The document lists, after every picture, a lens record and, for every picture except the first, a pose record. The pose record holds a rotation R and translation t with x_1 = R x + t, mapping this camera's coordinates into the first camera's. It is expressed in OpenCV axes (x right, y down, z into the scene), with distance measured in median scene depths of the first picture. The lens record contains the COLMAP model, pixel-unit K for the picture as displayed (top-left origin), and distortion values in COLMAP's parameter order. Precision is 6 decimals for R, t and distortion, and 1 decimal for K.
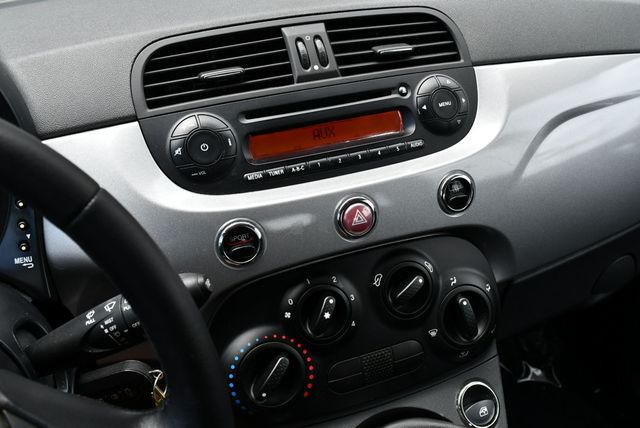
lens RADIAL K [[651.4, 0, 320.0], [0, 651.4, 214.0], [0, 0, 1]] dist [-0.085552, 0.005865]
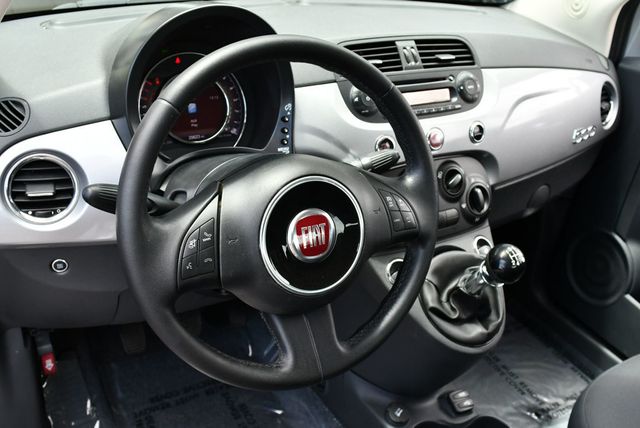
lens RADIAL K [[651.4, 0, 320.0], [0, 651.4, 214.0], [0, 0, 1]] dist [-0.085552, 0.005865]
pose [[0.980632, 0.020093, 0.194826, -0.634467], [-0.014725, 0.999472, -0.028960, 0.279697], [-0.195305, 0.025530, 0.980410, -0.815429]]
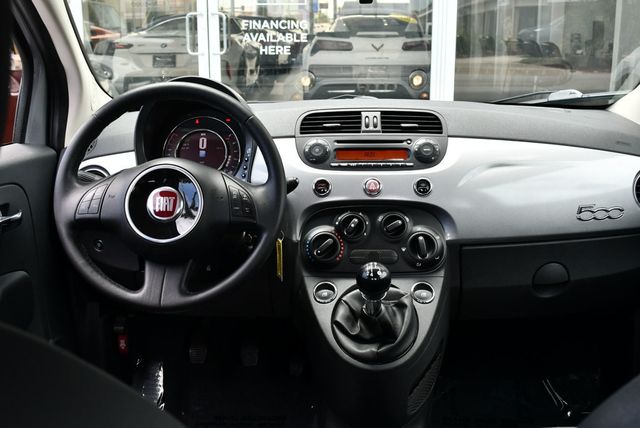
lens RADIAL K [[720.0, 0, 320.0], [0, 720.0, 214.0], [0, 0, 1]] dist [-0.071980, 0.000884]
pose [[0.915548, 0.114287, -0.385629, 0.858420], [-0.215294, 0.949112, -0.229859, 0.706291], [0.339735, 0.293471, 0.893563, -1.302619]]
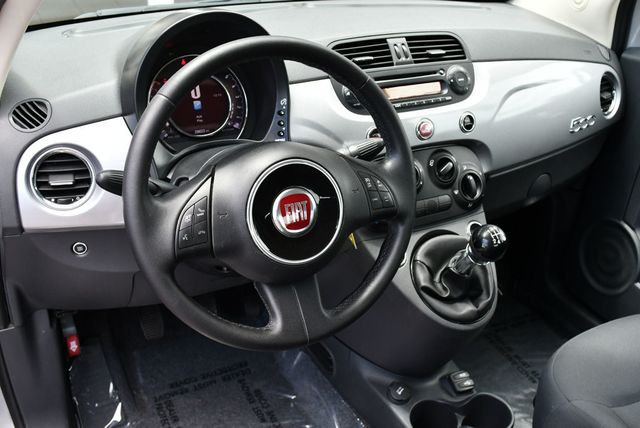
lens RADIAL K [[680.0, 0, 320.0], [0, 680.0, 214.0], [0, 0, 1]] dist [-0.083177, 0.001619]
pose [[0.990806, 0.007407, 0.135089, -0.548156], [-0.001825, 0.999141, -0.041401, 0.352547], [-0.135279, 0.040774, 0.989968, -1.060560]]
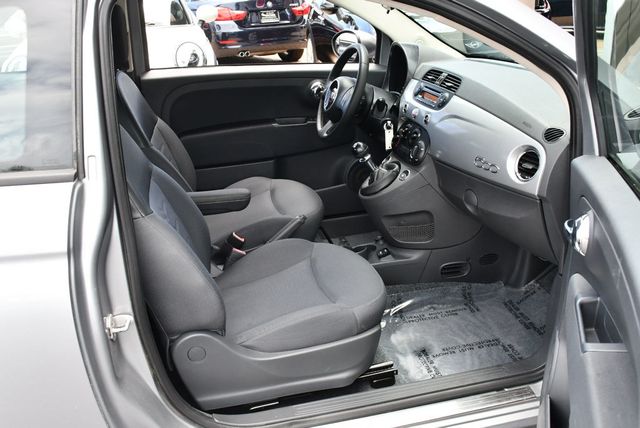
lens RADIAL K [[654.9, 0, 320.0], [0, 654.9, 214.0], [0, 0, 1]] dist [-0.087327, 0.007631]
pose [[-0.150233, 0.372002, -0.915994, 4.106314], [-0.474657, 0.785604, 0.396897, -0.834387], [0.867255, 0.494410, 0.058550, 0.515696]]
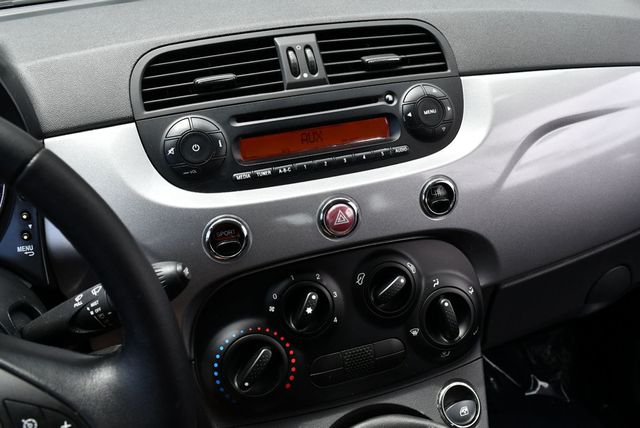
lens RADIAL K [[651.4, 0, 320.0], [0, 651.4, 214.0], [0, 0, 1]] dist [-0.085552, 0.005865]
pose [[0.998510, 0.022582, -0.049672, 0.073830], [-0.023710, 0.999472, -0.022236, 0.022468], [0.049144, 0.023380, 0.998518, -0.047727]]
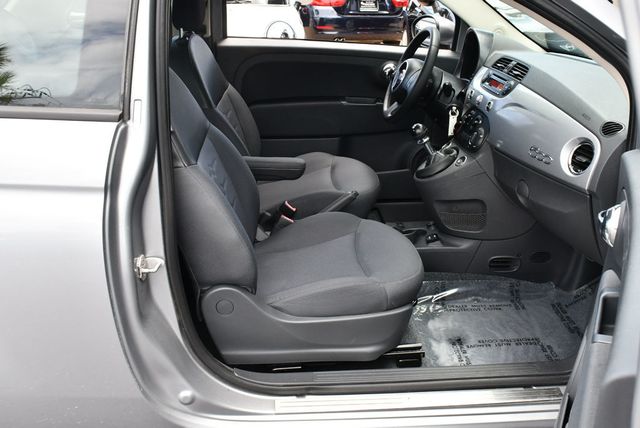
lens RADIAL K [[654.9, 0, 320.0], [0, 654.9, 214.0], [0, 0, 1]] dist [-0.087327, 0.007631]
pose [[-0.308415, 0.355150, -0.882468, 4.111246], [-0.502016, 0.727217, 0.468119, -0.857547], [0.807997, 0.587388, -0.045993, 0.764035]]
